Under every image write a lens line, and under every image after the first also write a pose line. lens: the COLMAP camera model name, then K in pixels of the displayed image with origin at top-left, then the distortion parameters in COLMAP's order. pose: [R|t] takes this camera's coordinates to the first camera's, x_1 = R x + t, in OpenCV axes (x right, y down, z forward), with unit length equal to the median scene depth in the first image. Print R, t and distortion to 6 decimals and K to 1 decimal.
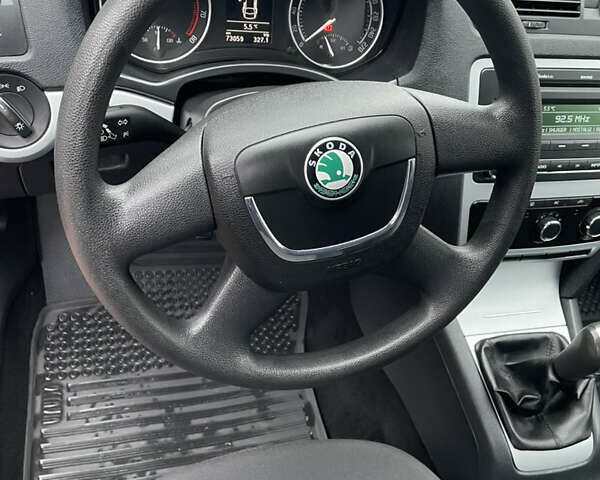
lens RADIAL K [[624.1, 0, 305.7], [0, 624.1, 242.1], [0, 0, 1]] dist [0.050156, 0.000000]
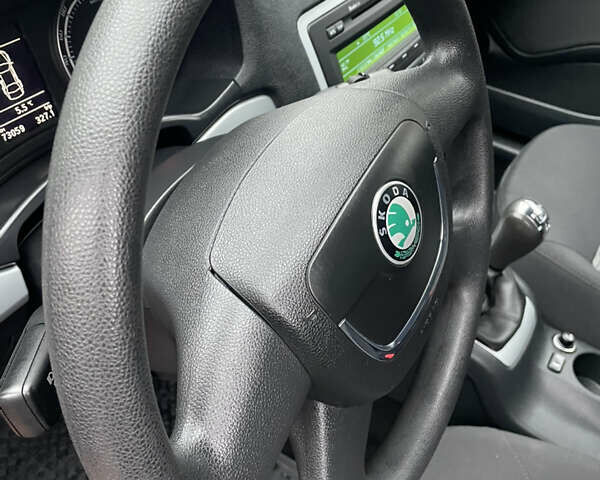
lens RADIAL K [[624.1, 0, 303.8], [0, 624.1, 239.6], [0, 0, 1]] dist [0.050156, 0.000000]
pose [[0.731220, -0.548580, 0.405435, -0.223160], [0.519455, 0.833039, 0.190297, -0.190874], [-0.442136, 0.071457, 0.894097, 0.244591]]
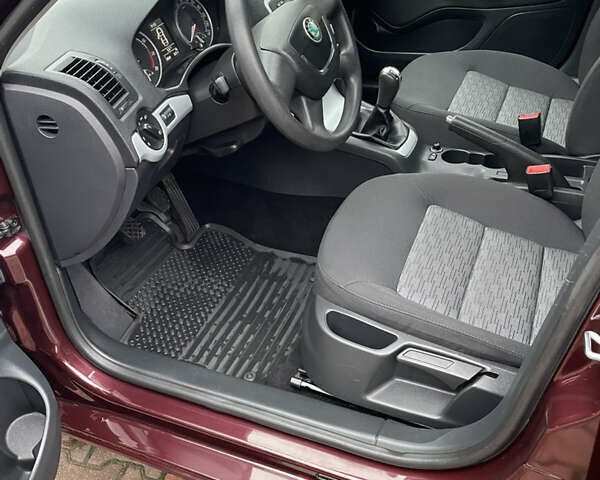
lens RADIAL K [[624.1, 0, 301.6], [0, 624.1, 236.3], [0, 0, 1]] dist [0.050156, 0.000000]
pose [[0.582500, -0.651183, 0.486471, -1.075165], [0.695158, 0.709266, 0.117032, 0.087013], [-0.421247, 0.270003, 0.865823, -0.558660]]
